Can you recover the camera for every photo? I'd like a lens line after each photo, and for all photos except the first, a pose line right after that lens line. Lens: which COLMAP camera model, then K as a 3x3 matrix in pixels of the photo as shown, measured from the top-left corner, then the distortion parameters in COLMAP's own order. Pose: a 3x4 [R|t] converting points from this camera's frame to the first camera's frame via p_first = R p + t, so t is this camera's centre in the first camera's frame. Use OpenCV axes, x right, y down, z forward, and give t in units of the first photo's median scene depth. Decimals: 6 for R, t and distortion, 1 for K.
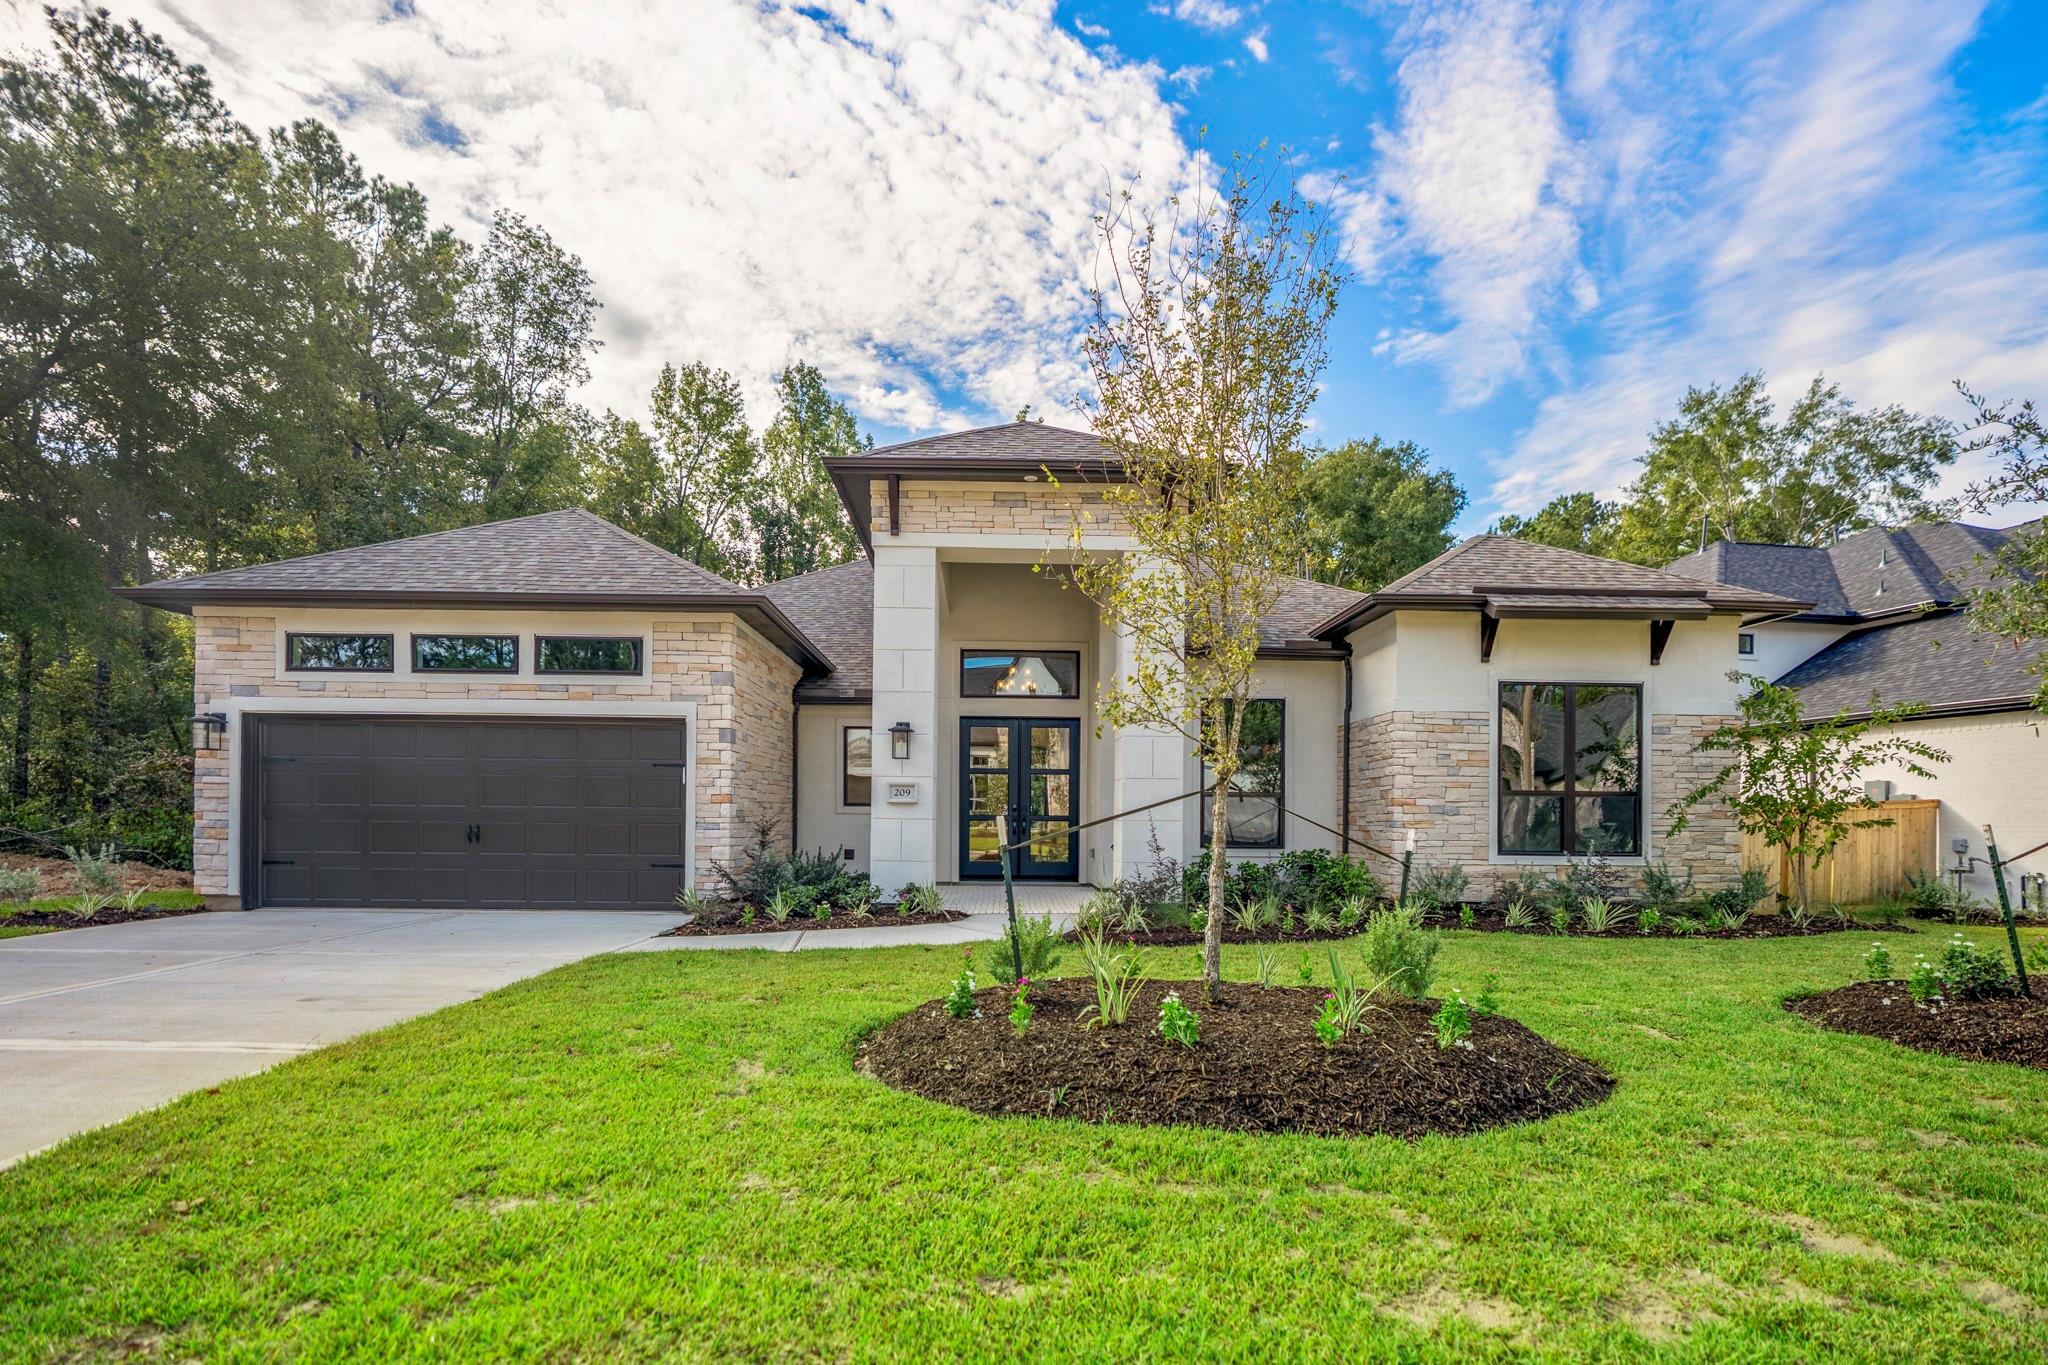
lens RADIAL K [[978.9, 0, 1021.7], [0, 978.9, 821.1], [0, 0, 1]] dist [-0.004353, -0.000944]
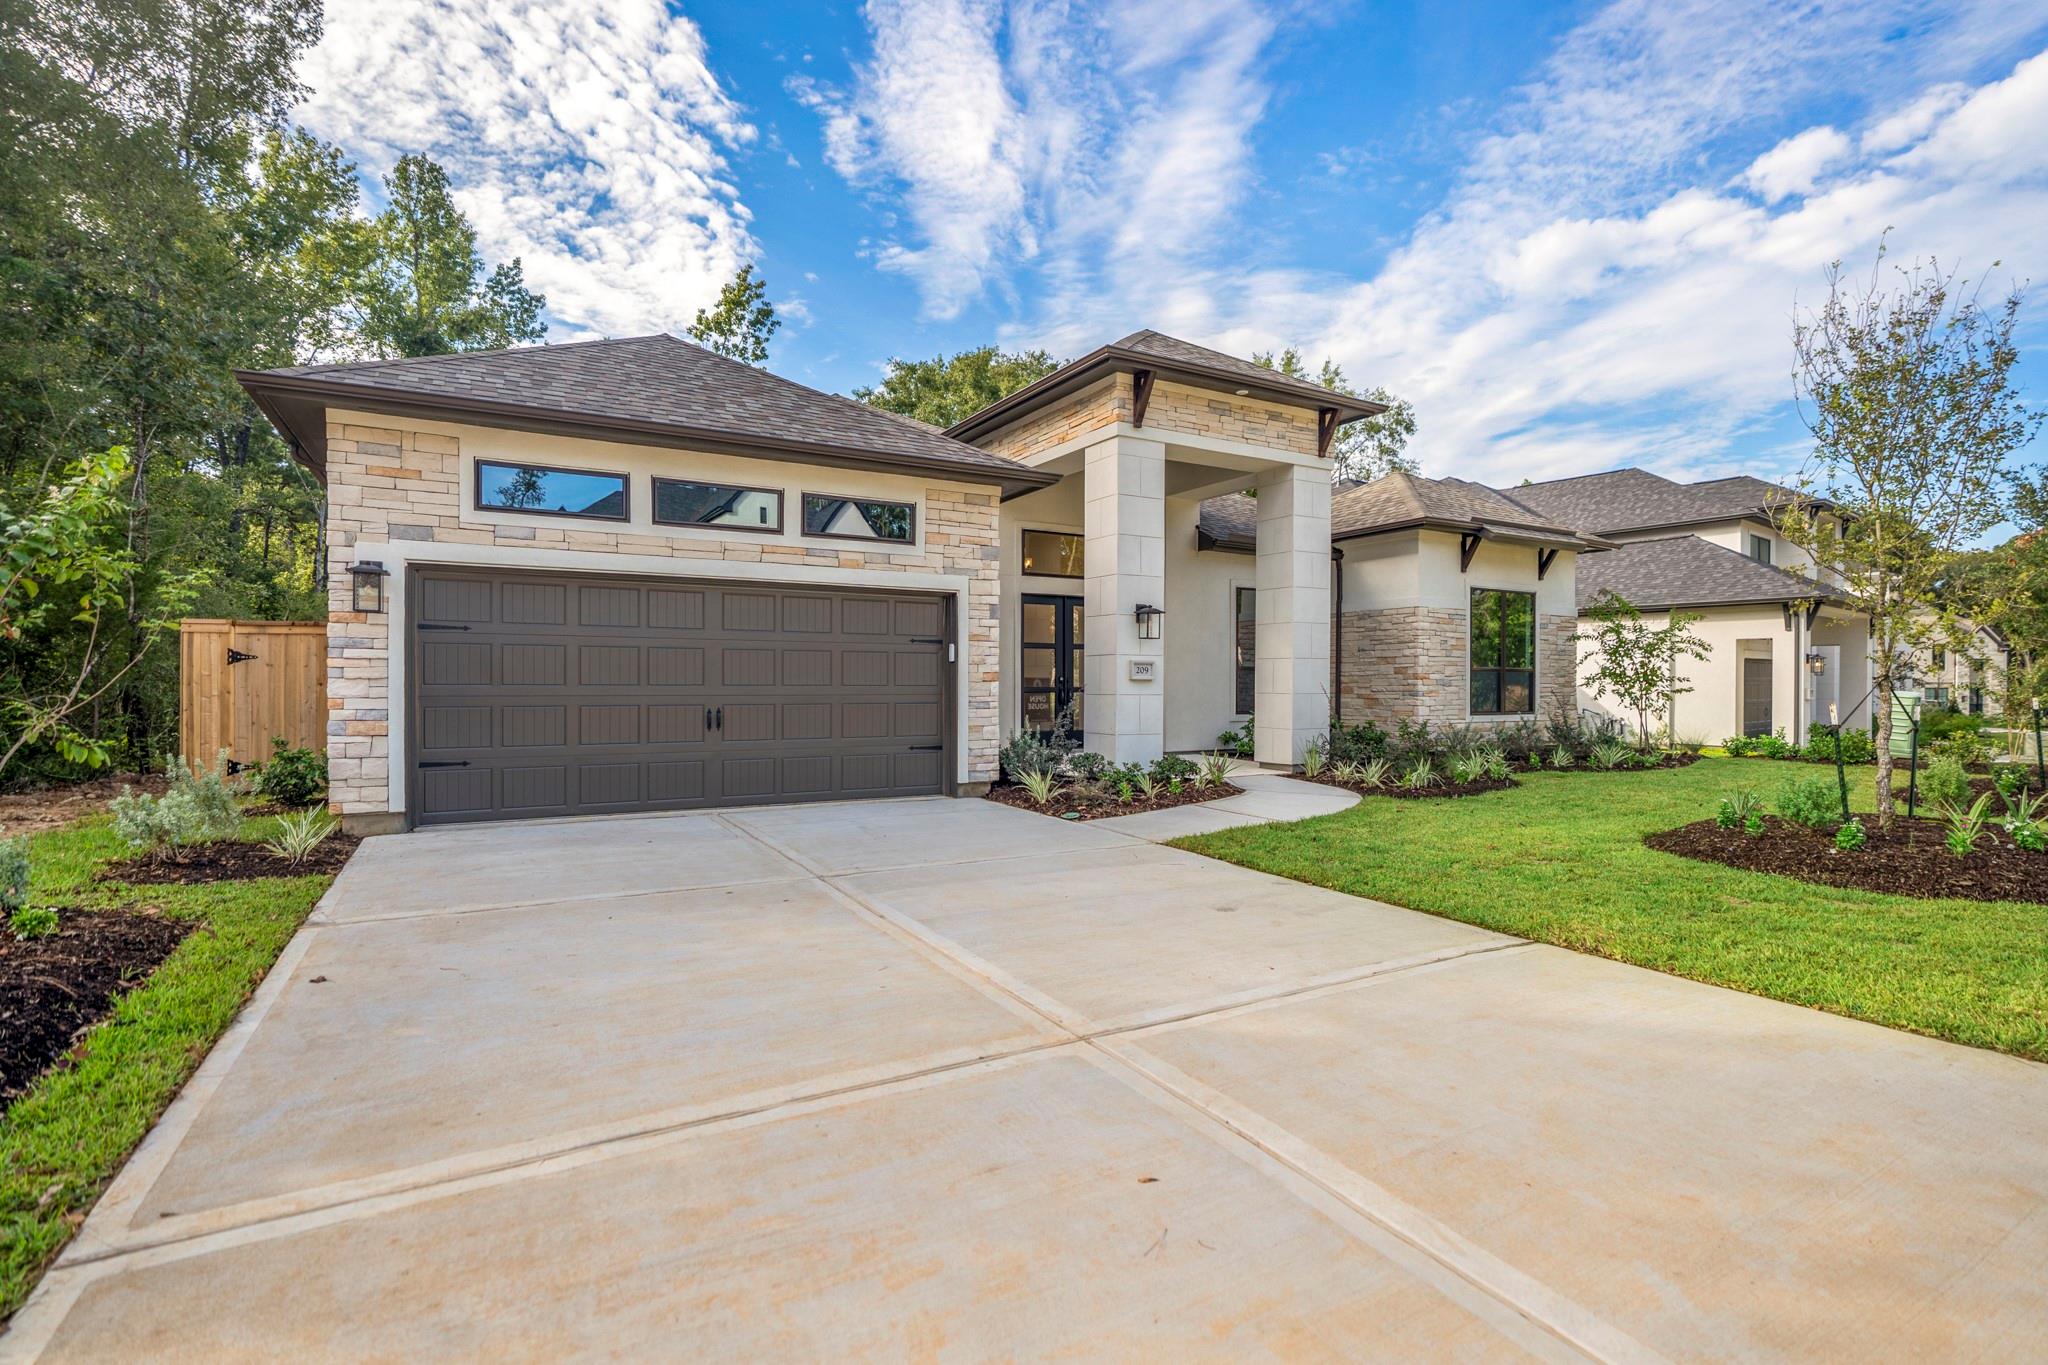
lens RADIAL K [[933.6, 0, 1020.3], [0, 933.6, 686.4], [0, 0, 1]] dist [-0.008775, -0.000347]
pose [[0.883631, -0.008927, 0.468099, -0.715709], [0.007279, 0.999959, 0.005328, -0.018116], [-0.468127, -0.001301, 0.883660, 0.165896]]
